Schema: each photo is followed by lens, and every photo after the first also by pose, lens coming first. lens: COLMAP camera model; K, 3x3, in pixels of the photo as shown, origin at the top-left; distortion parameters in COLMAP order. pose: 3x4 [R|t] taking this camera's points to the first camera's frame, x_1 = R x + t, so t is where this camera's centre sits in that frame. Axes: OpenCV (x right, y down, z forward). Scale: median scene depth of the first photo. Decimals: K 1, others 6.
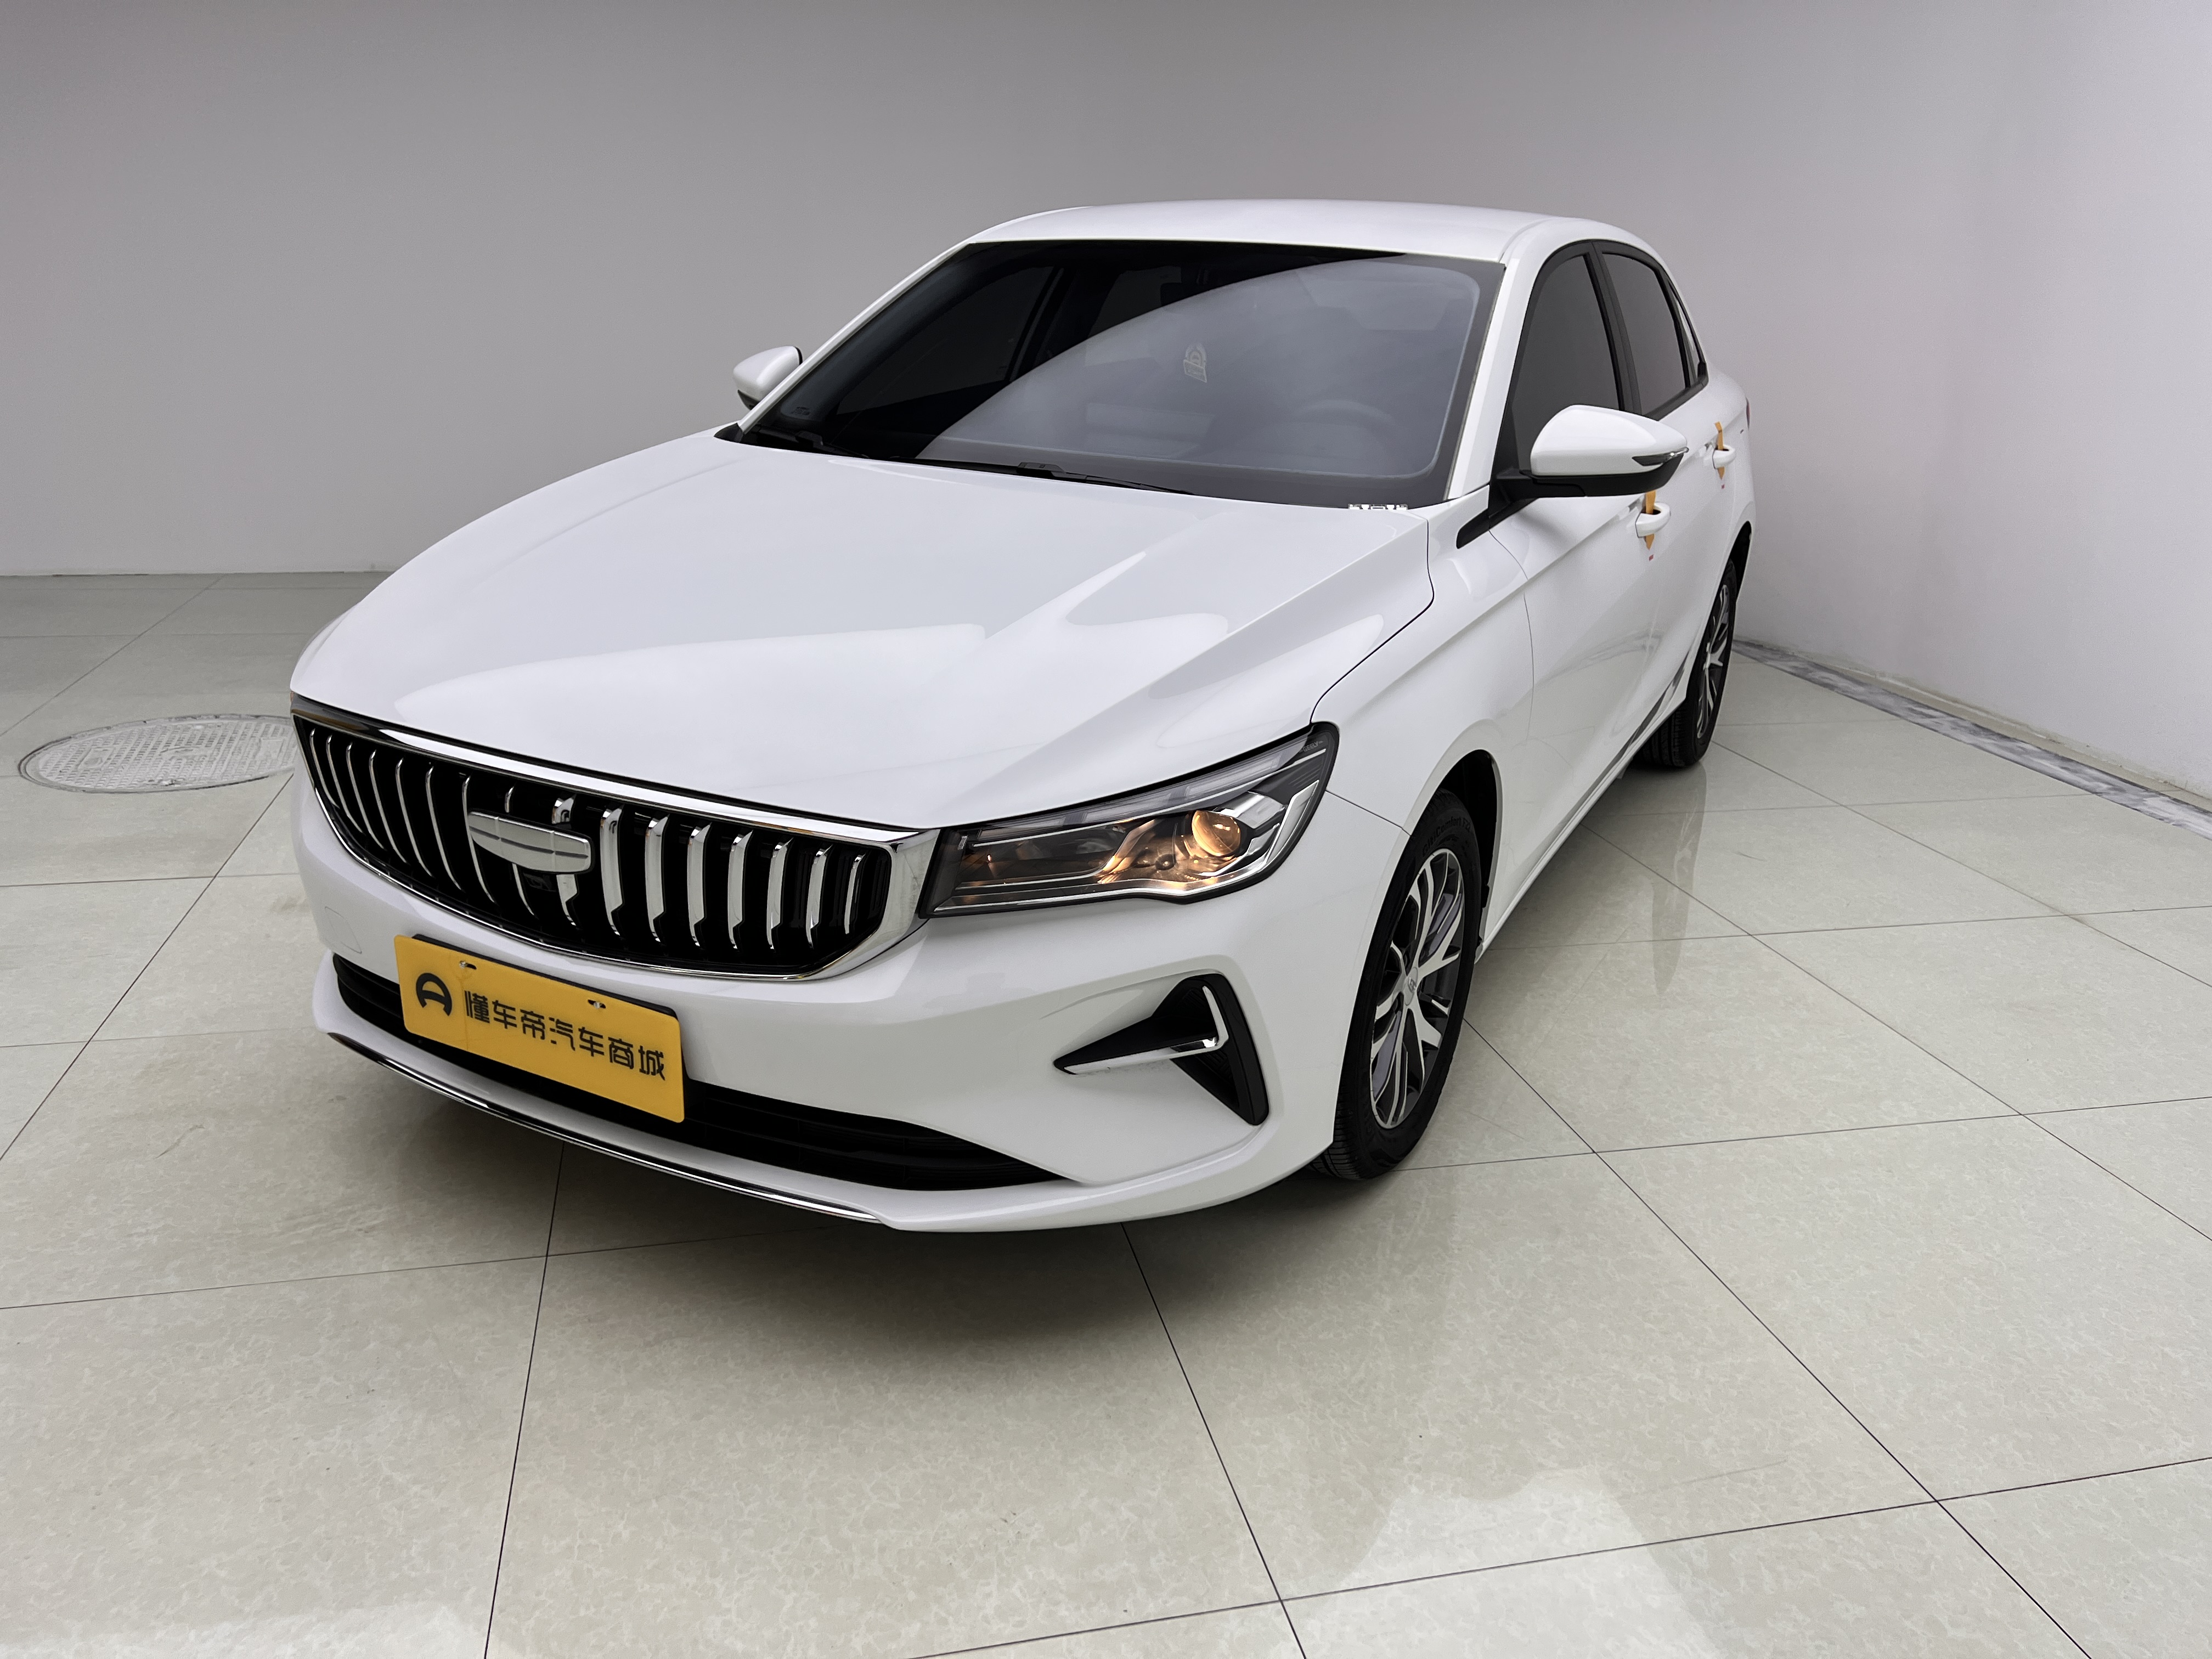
lens RADIAL K [[1663.2, 0, 1116.5], [0, 1663.2, 818.4], [0, 0, 1]] dist [0.057387, -0.055057]
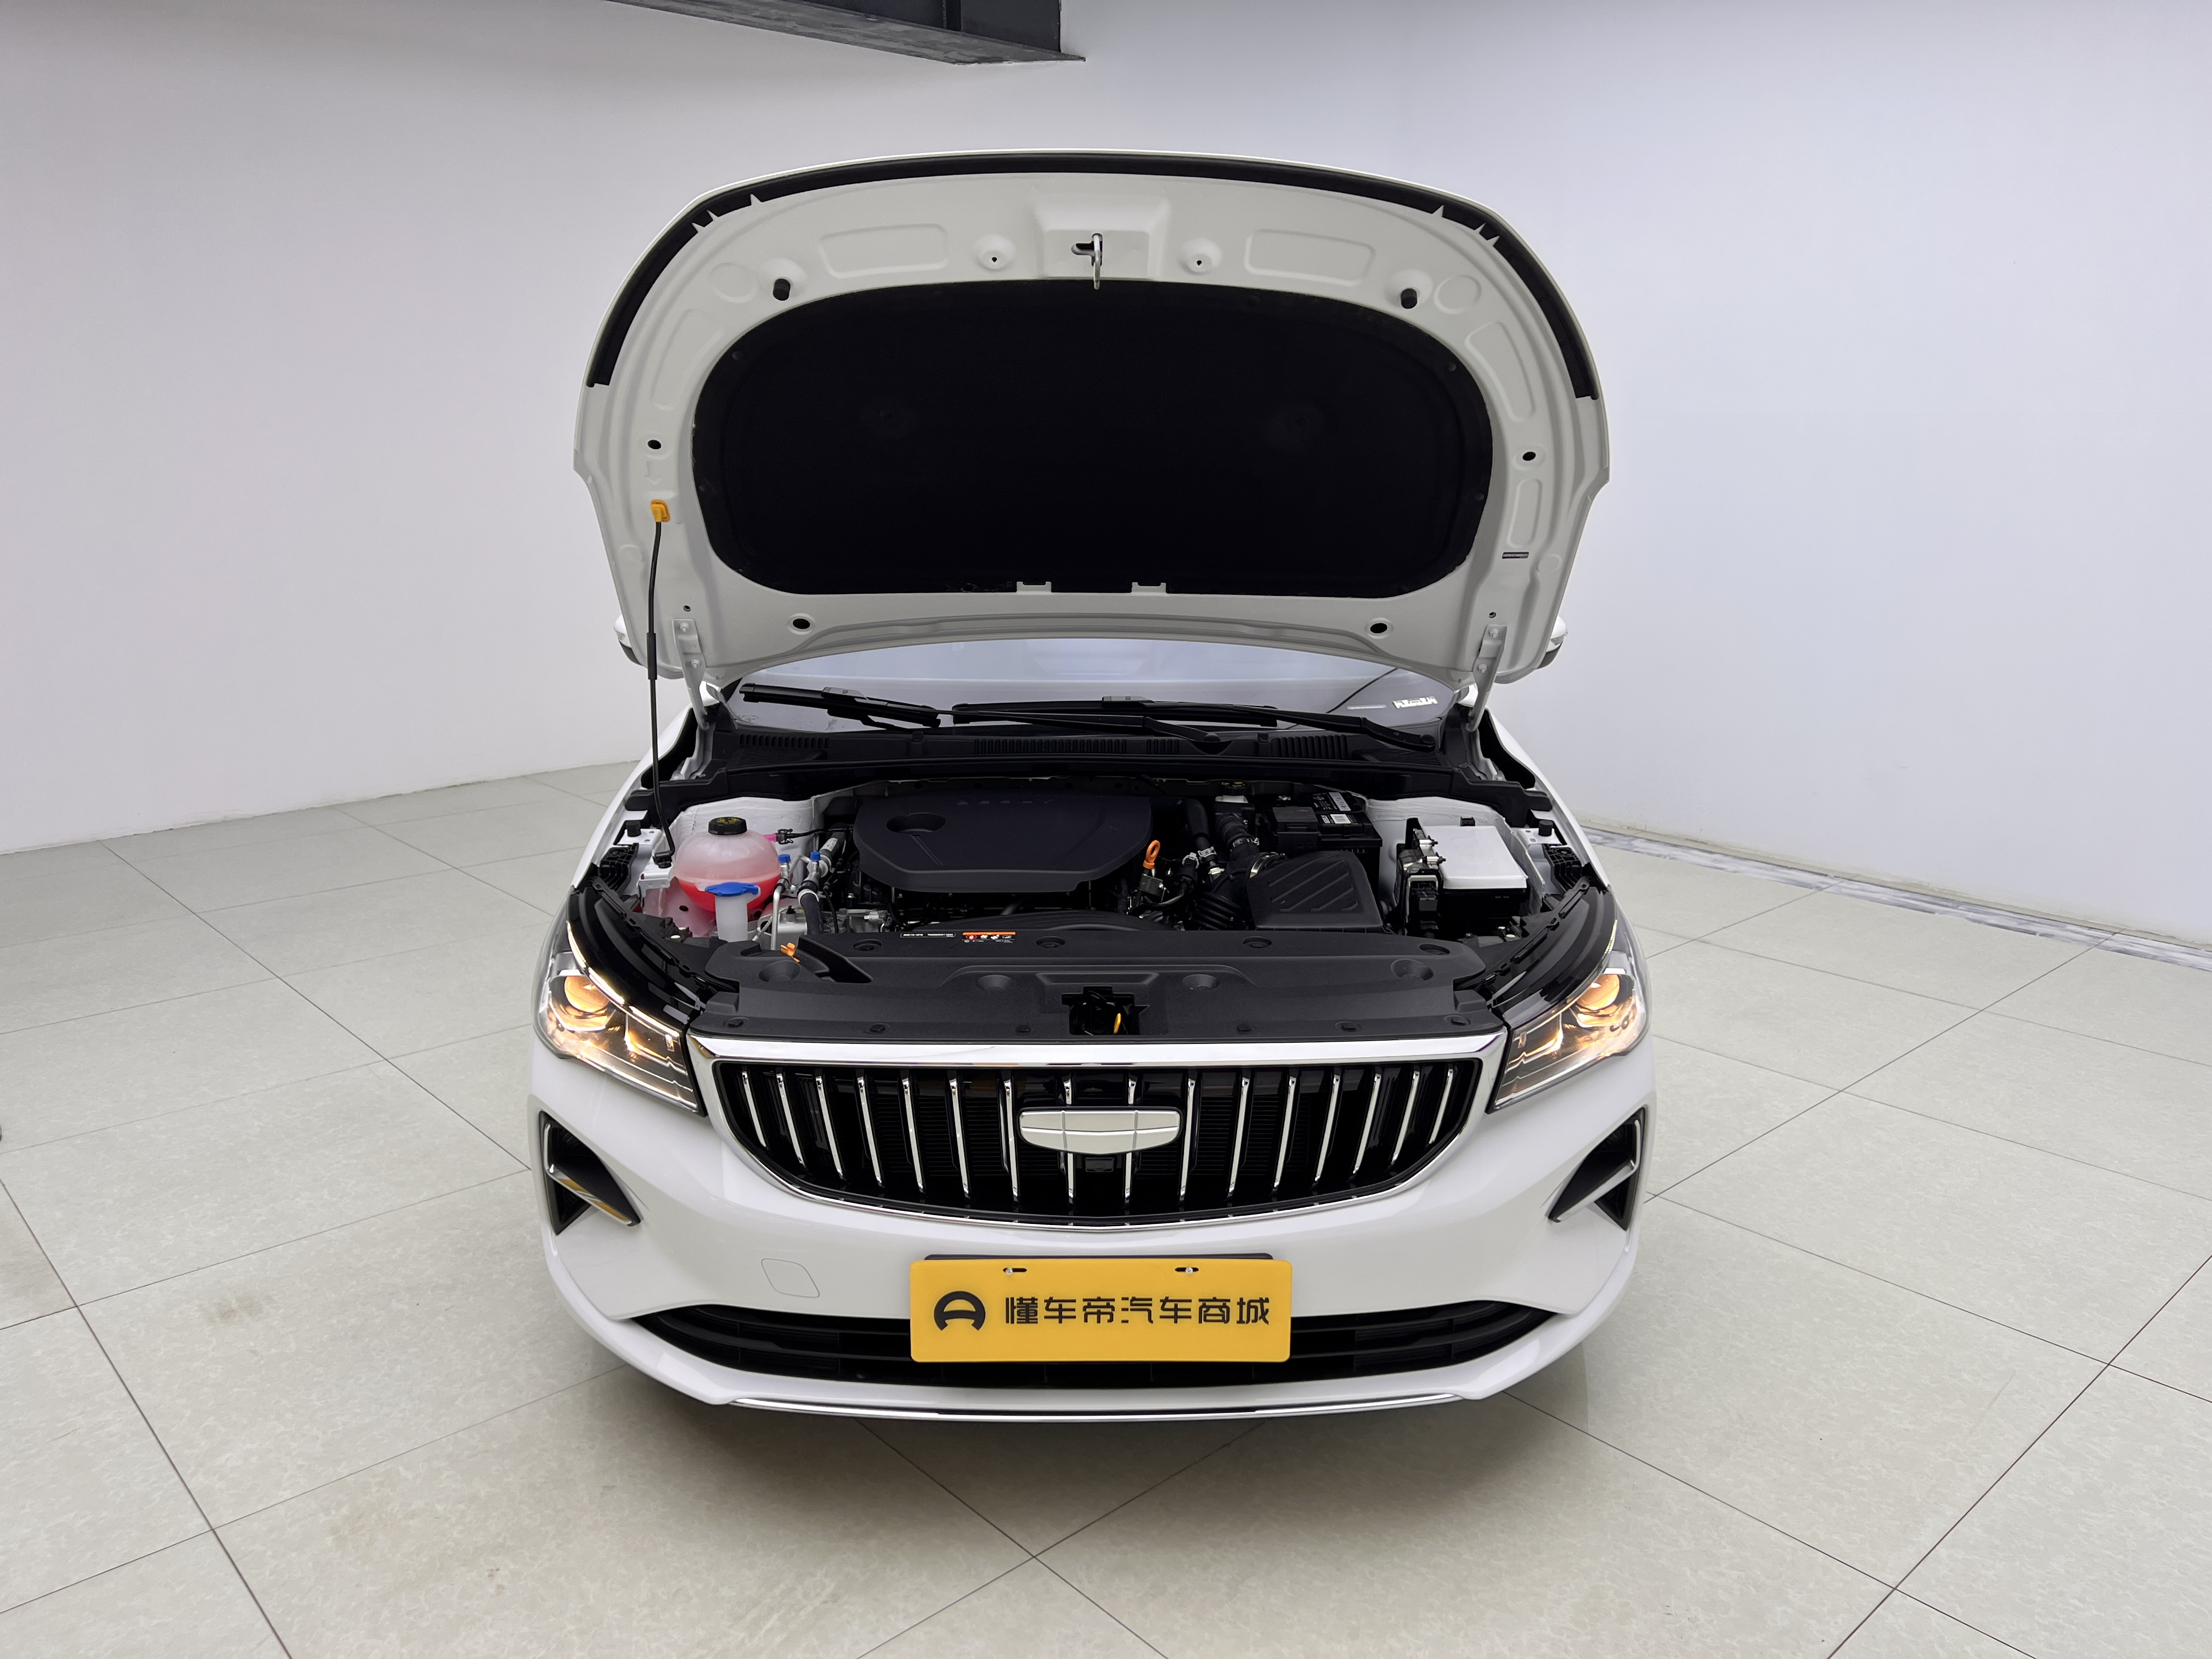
lens RADIAL K [[1663.2, 0, 1093.9], [0, 1663.2, 798.3], [0, 0, 1]] dist [0.057387, -0.055057]
pose [[0.876123, -0.139504, 0.461463, -0.683132], [0.181092, 0.982350, -0.046846, -0.117625], [-0.446782, 0.124611, 0.885922, 0.063845]]
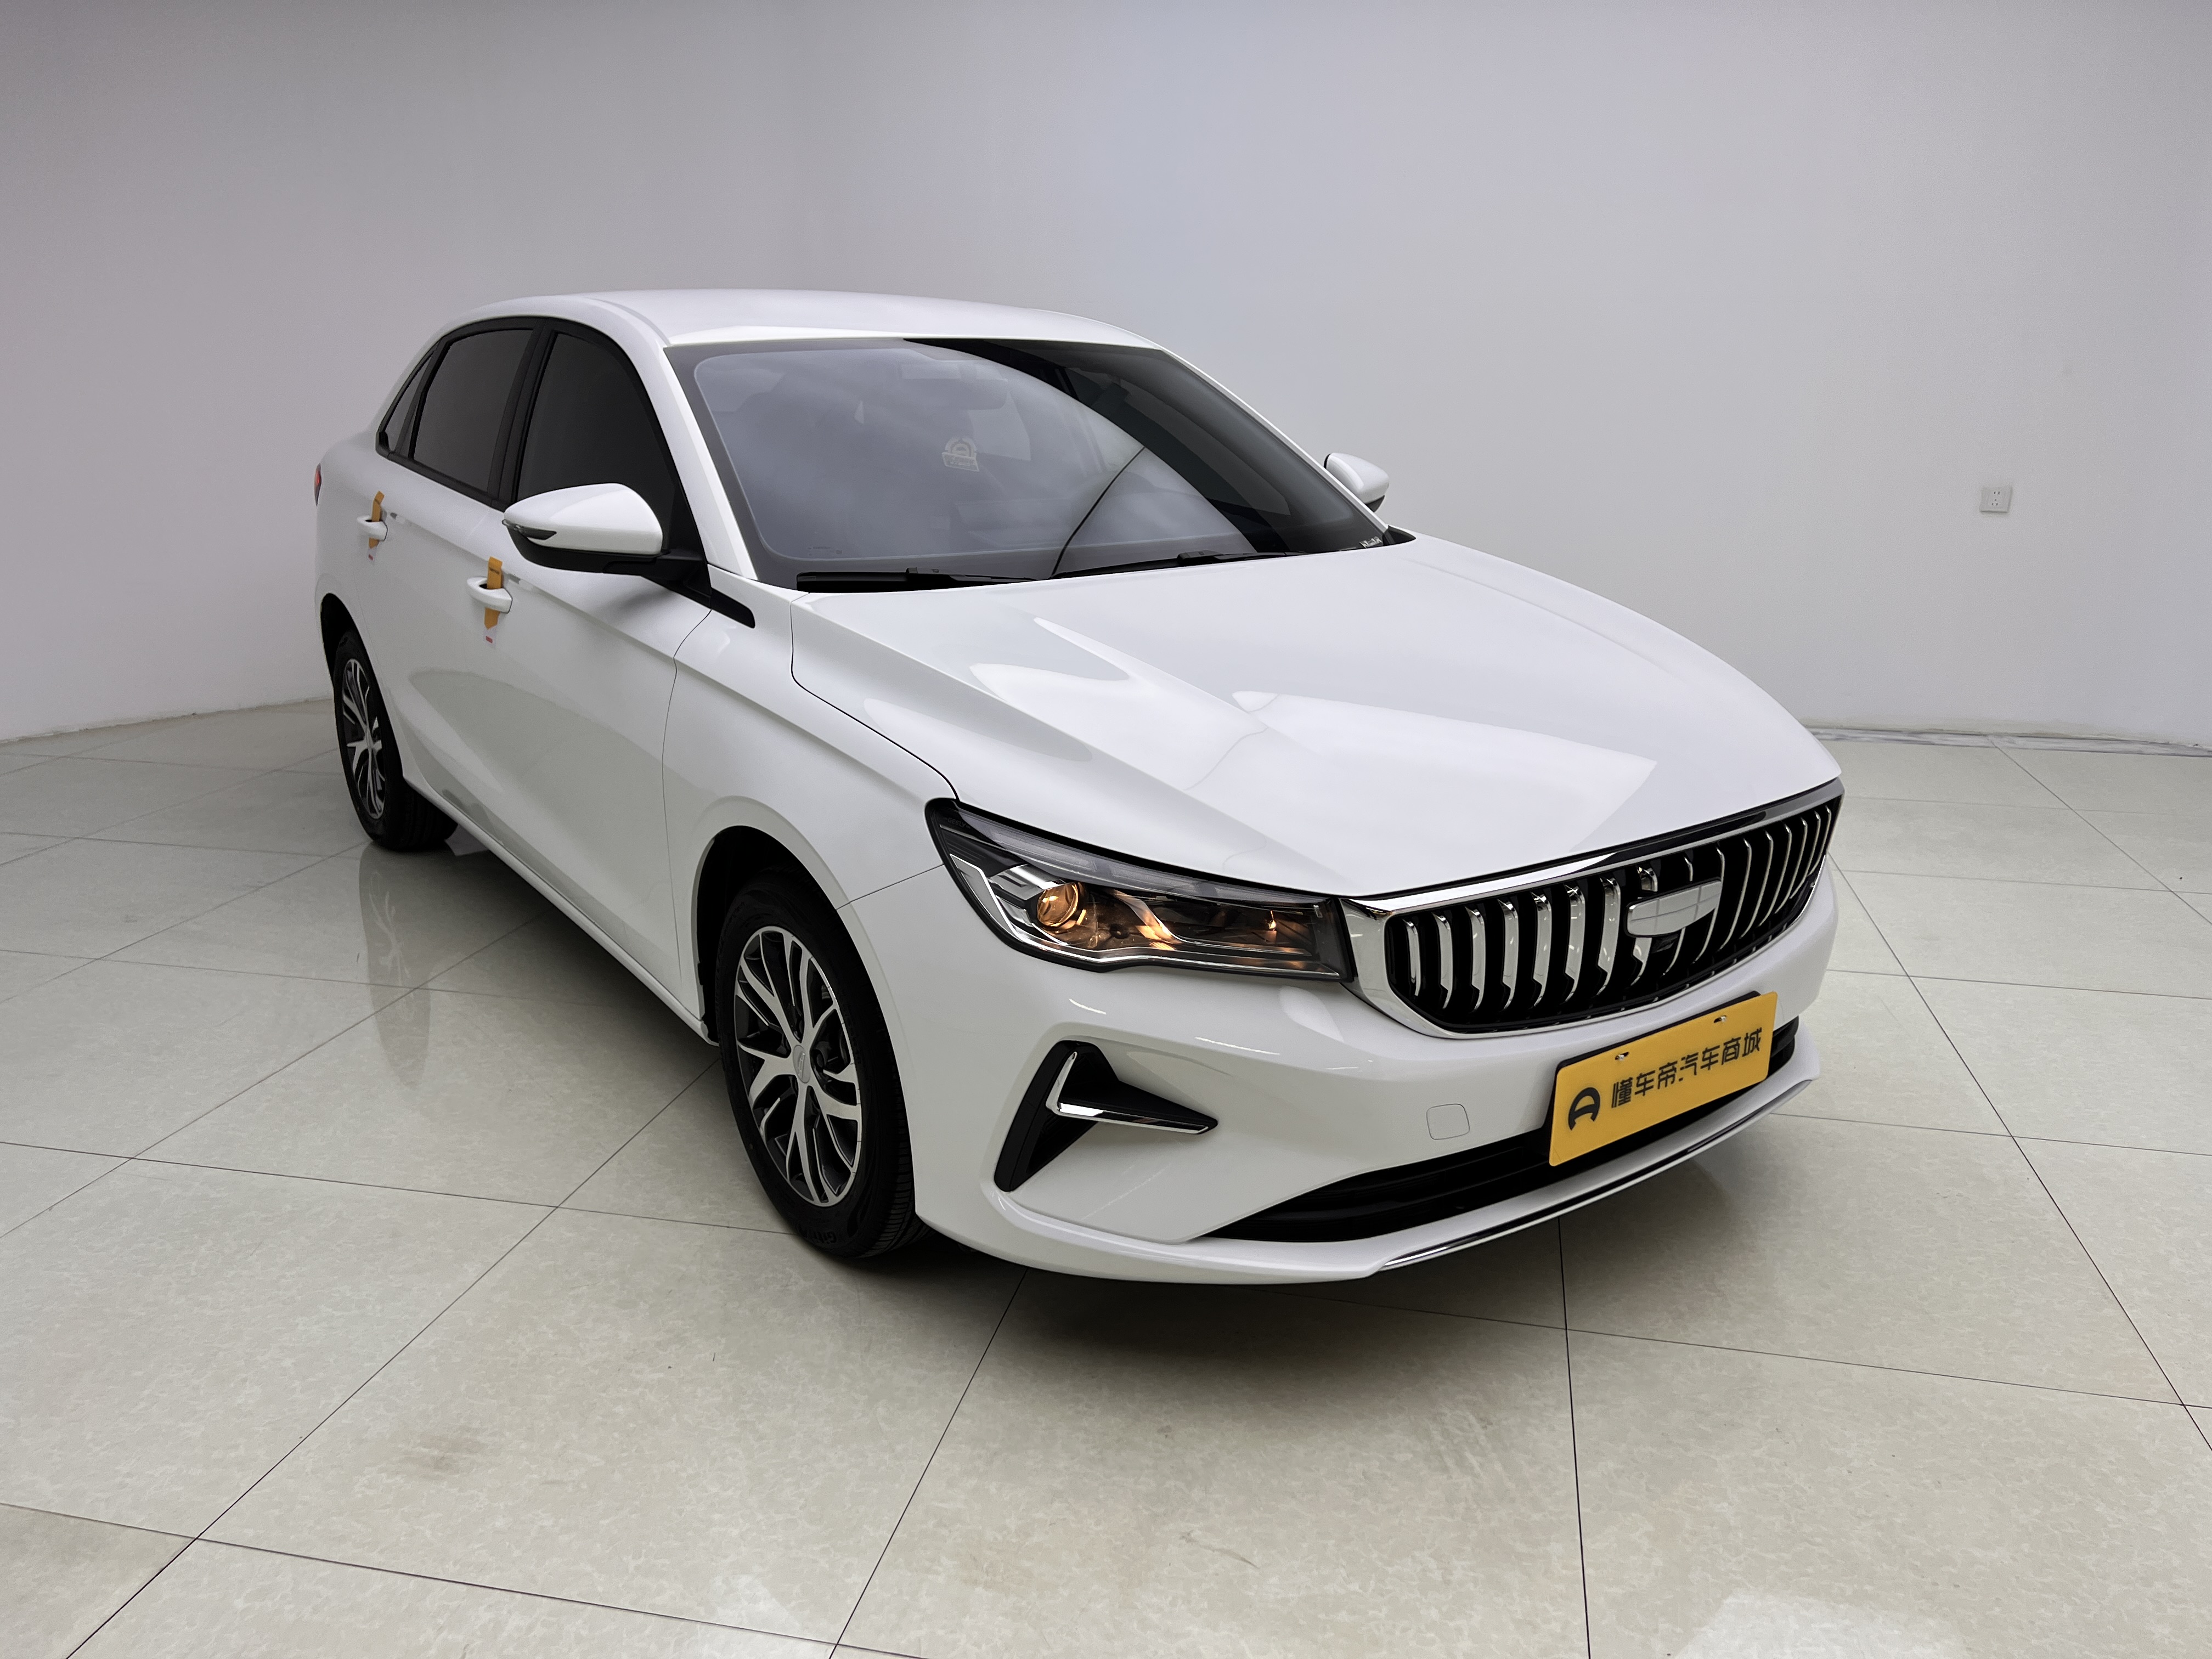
lens RADIAL K [[1663.2, 0, 1121.3], [0, 1663.2, 812.3], [0, 0, 1]] dist [0.057387, -0.055057]
pose [[0.433136, -0.279732, 0.856821, -1.237544], [0.299357, 0.941304, 0.155984, -0.281684], [-0.850164, 0.188933, 0.491453, 0.647801]]
